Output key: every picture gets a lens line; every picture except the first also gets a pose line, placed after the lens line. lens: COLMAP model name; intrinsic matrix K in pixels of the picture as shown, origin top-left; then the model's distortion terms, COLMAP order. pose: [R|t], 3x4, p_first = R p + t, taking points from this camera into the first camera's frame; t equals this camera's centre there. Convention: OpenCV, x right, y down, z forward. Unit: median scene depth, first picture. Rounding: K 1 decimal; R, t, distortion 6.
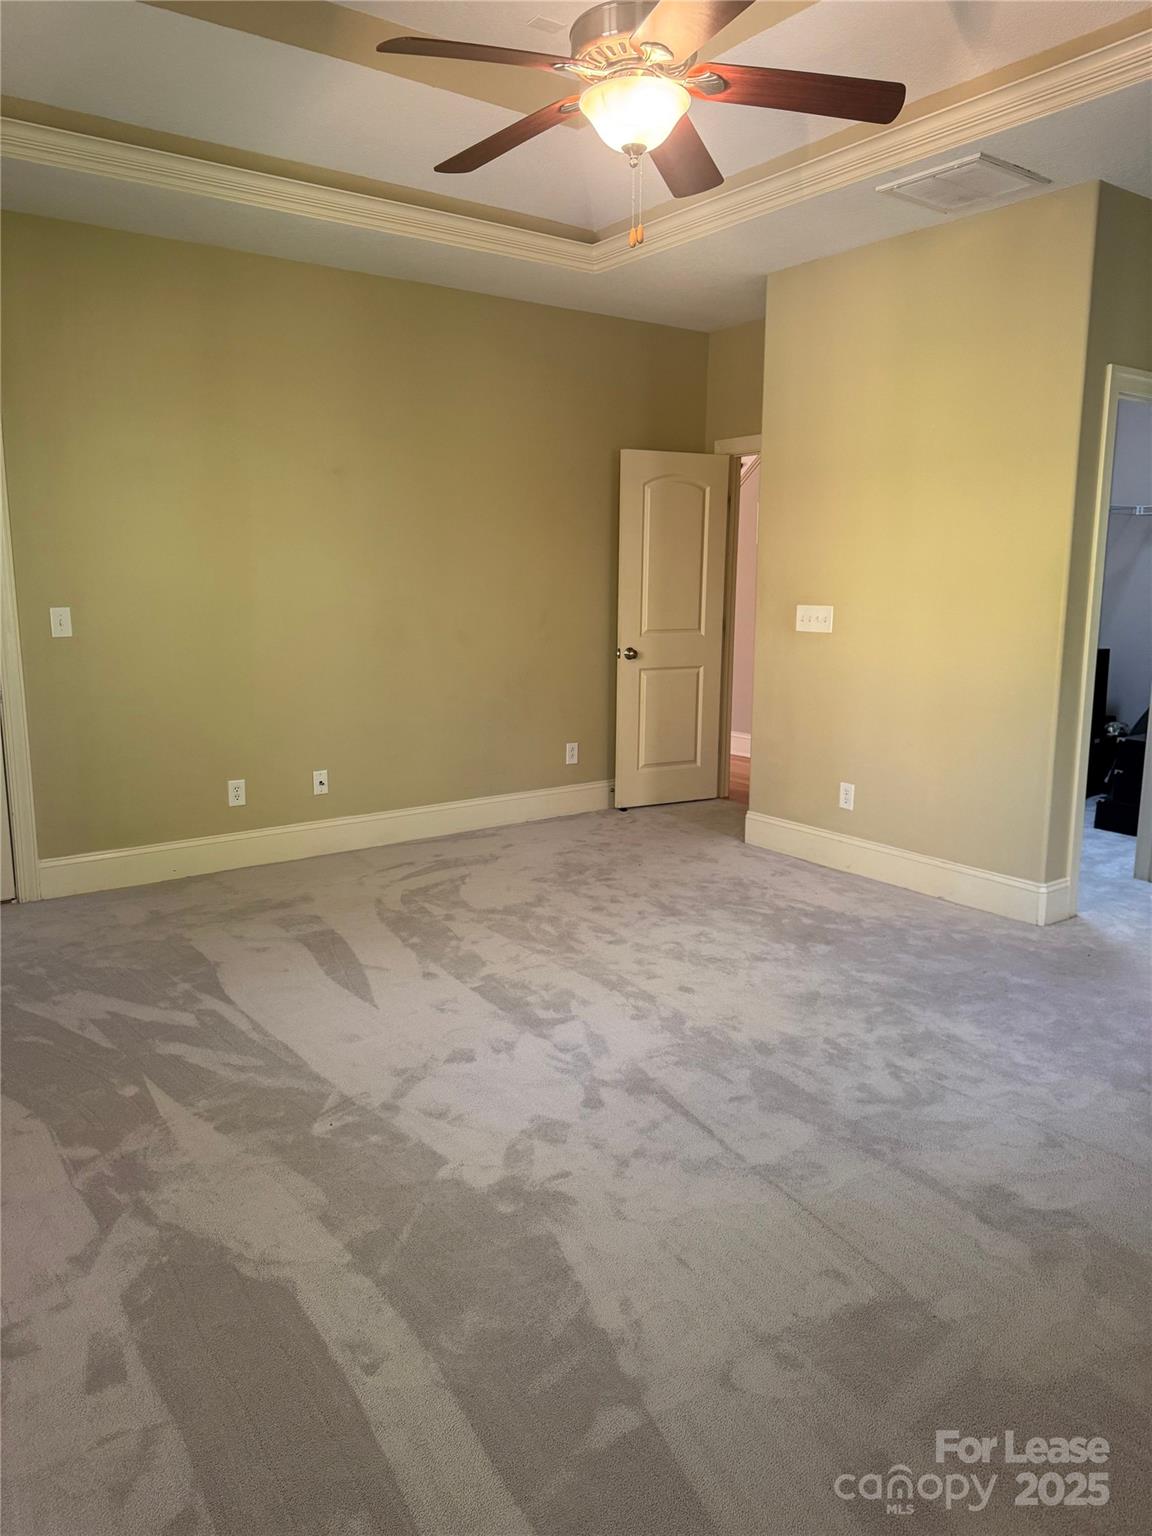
lens RADIAL K [[1078.8, 0, 575.5], [0, 1078.8, 767.7], [0, 0, 1]] dist [0.005782, -0.014973]
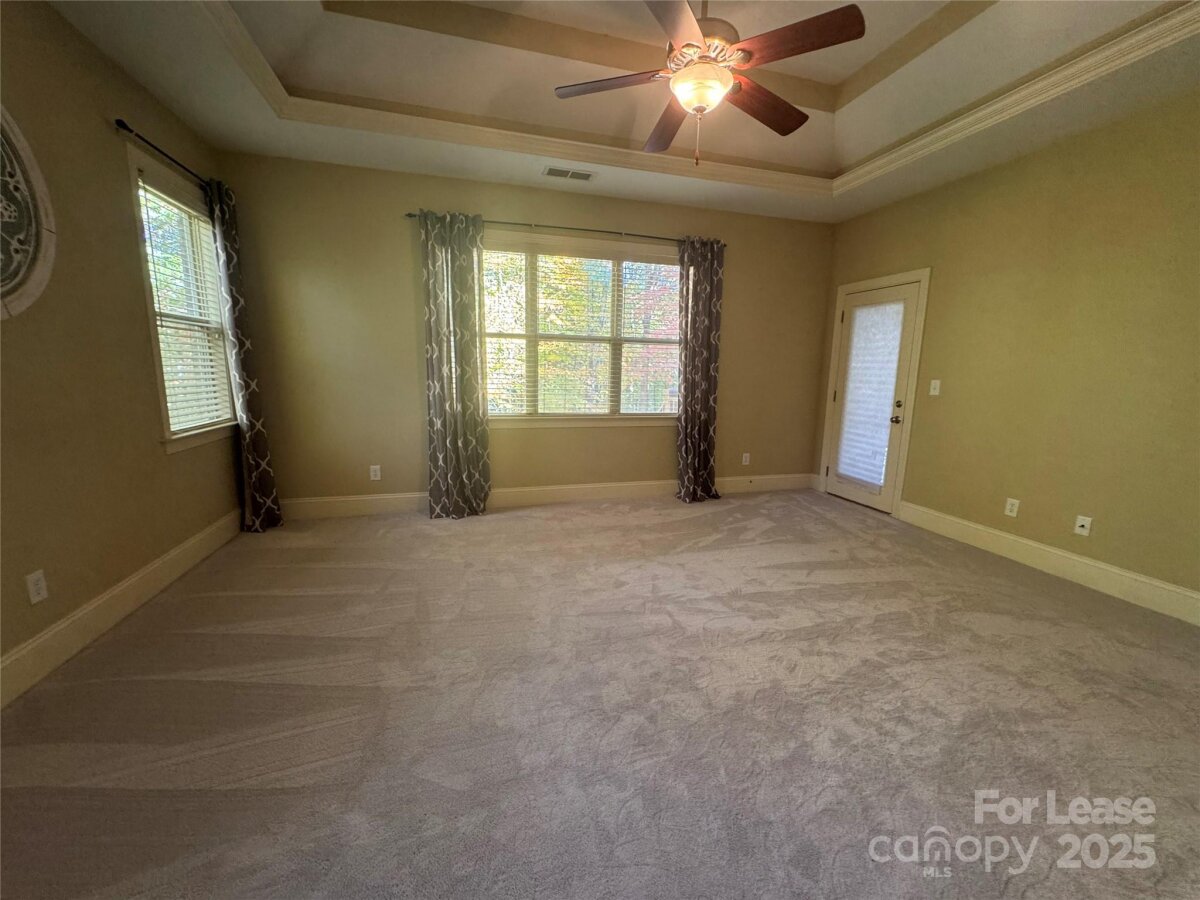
lens RADIAL K [[482.6, 0, 603.7], [0, 482.6, 451.2], [0, 0, 1]] dist [-0.001298, -0.000092]
pose [[-0.344539, 0.157199, -0.925517, 0.676657], [-0.186691, 0.954716, 0.231657, -0.138641], [0.920021, 0.252600, -0.299589, 0.889662]]
